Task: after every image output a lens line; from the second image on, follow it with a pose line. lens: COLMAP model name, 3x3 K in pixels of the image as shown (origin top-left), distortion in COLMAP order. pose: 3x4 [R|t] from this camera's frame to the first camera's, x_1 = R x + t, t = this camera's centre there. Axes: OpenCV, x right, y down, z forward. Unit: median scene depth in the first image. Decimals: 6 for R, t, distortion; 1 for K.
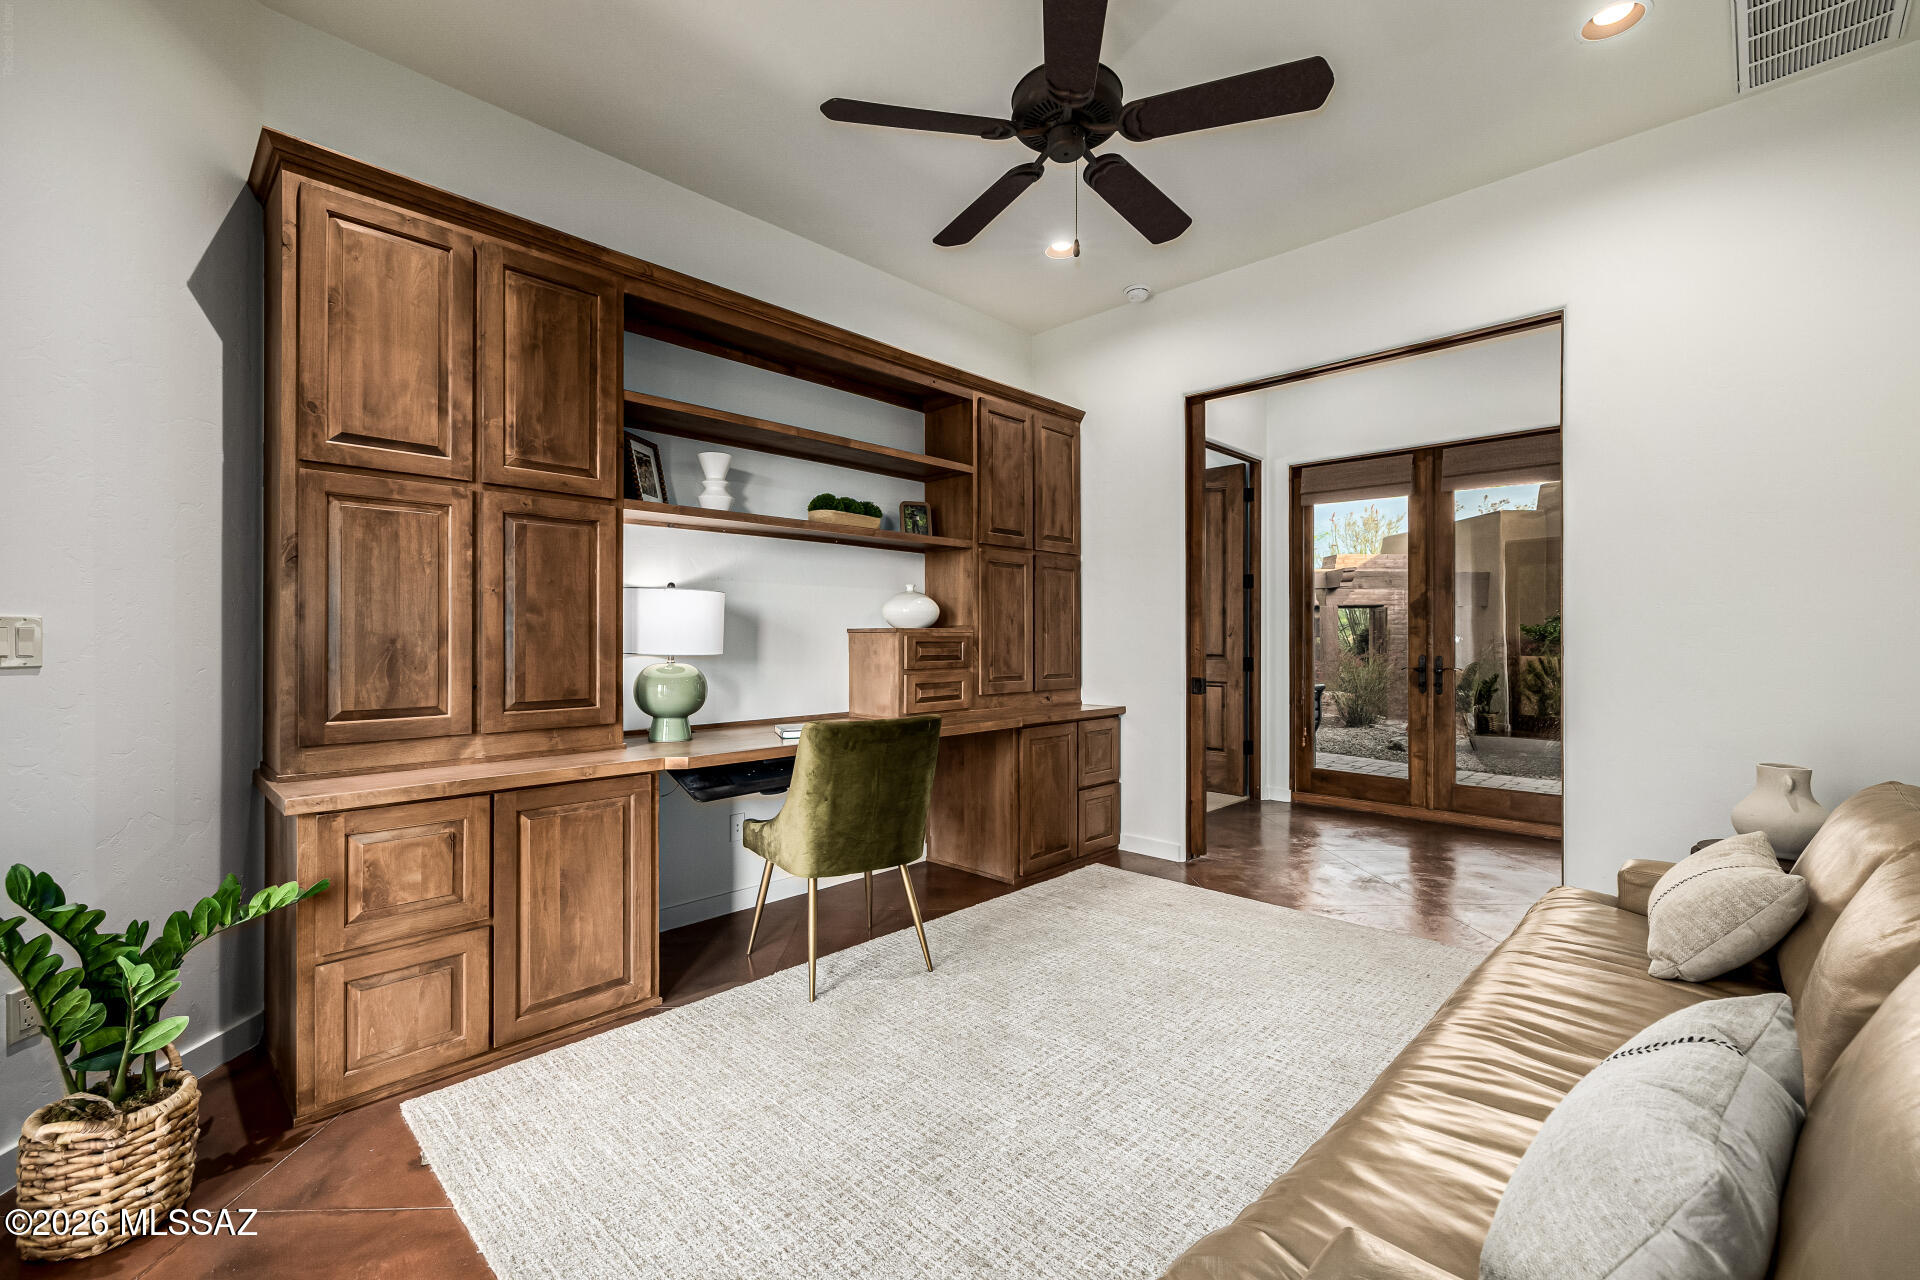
lens RADIAL K [[815.6, 0, 965.4], [0, 815.6, 632.4], [0, 0, 1]] dist [-0.000397, -0.000031]
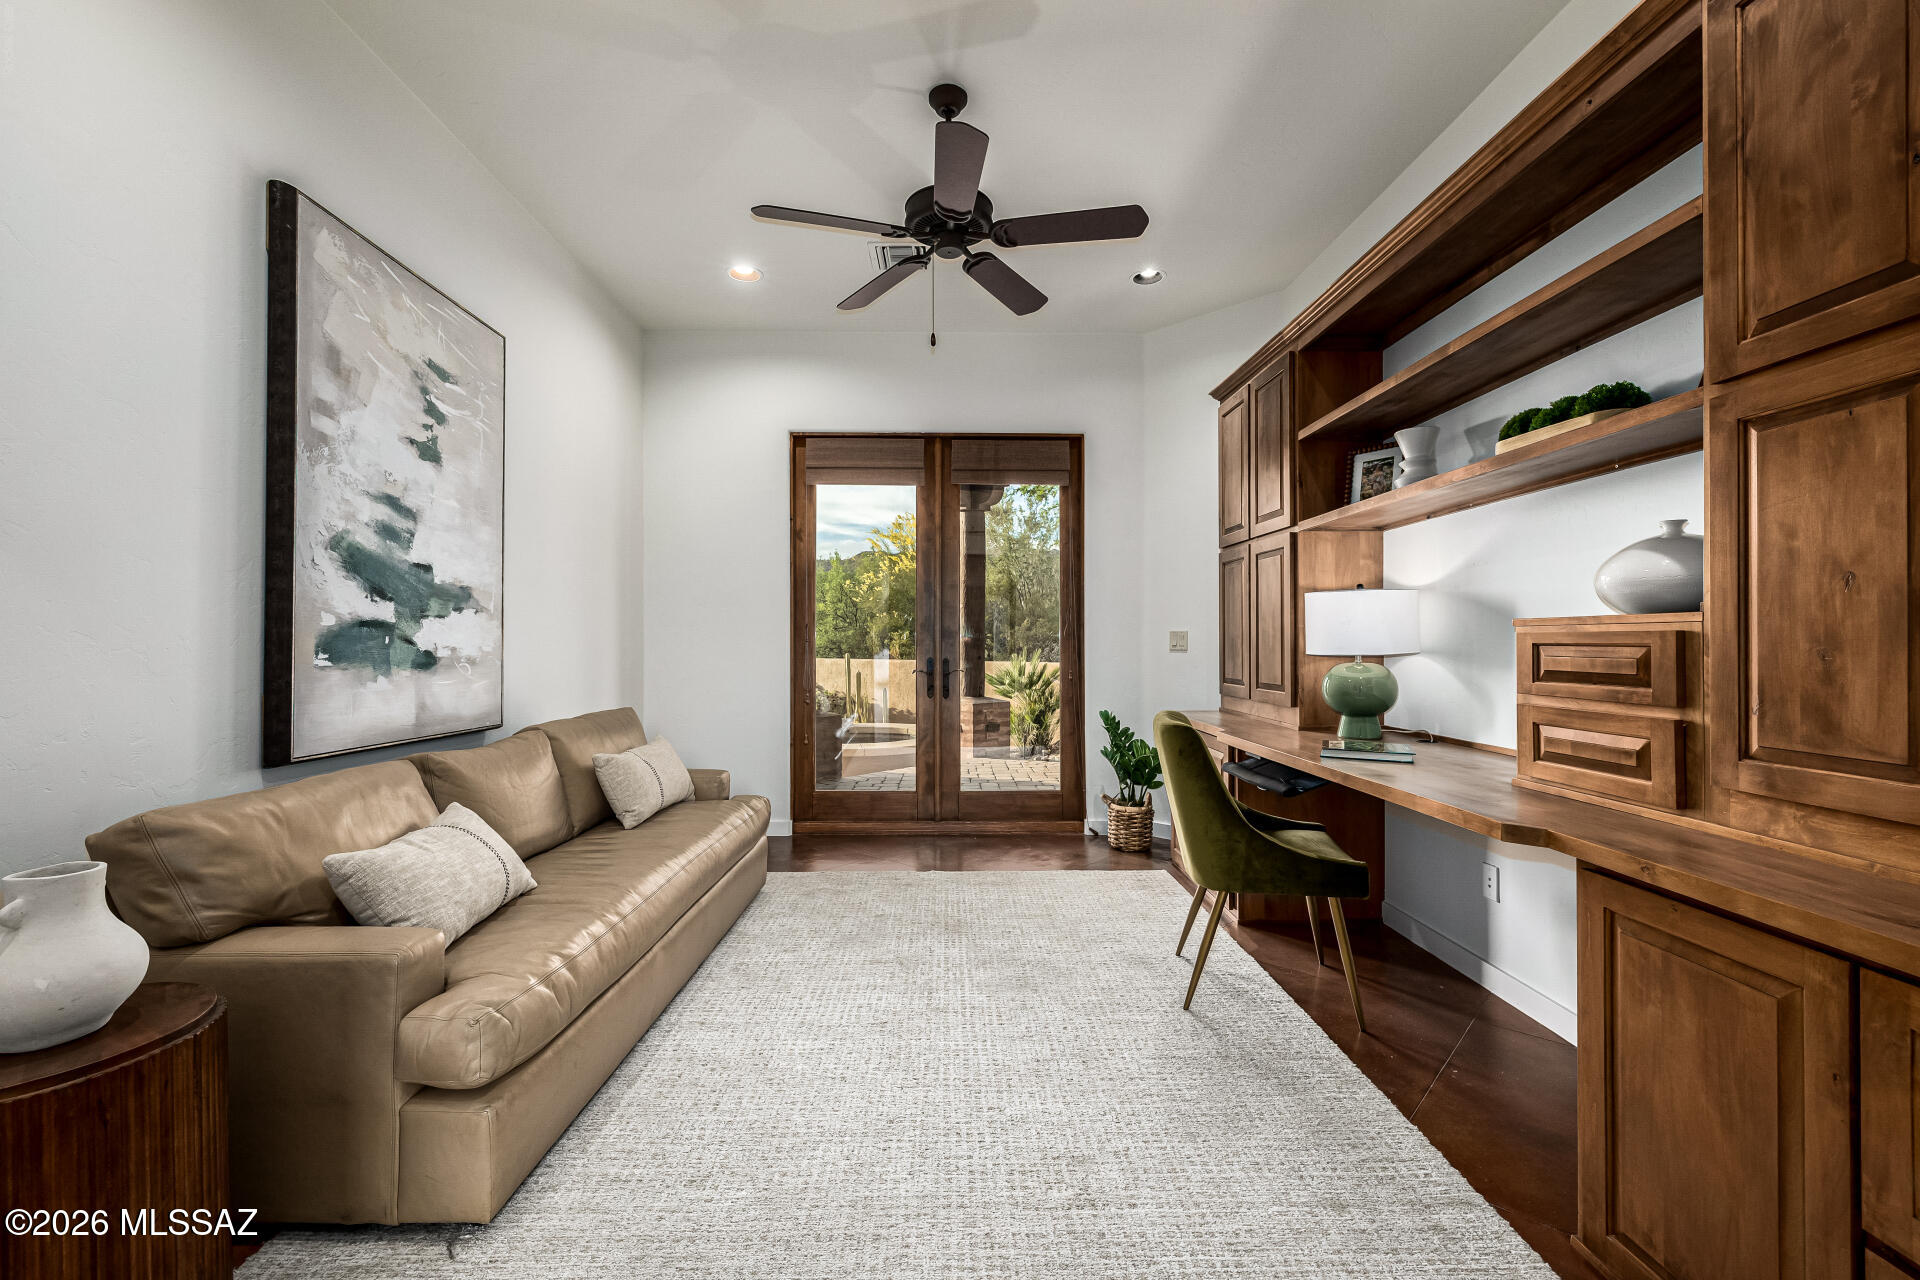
lens RADIAL K [[815.6, 0, 965.4], [0, 815.6, 632.4], [0, 0, 1]] dist [-0.000397, -0.000031]
pose [[-0.705609, -0.007835, -0.708558, 0.583217], [0.000707, 0.999931, -0.011761, 0.011007], [0.708601, -0.008800, -0.705555, 1.119860]]
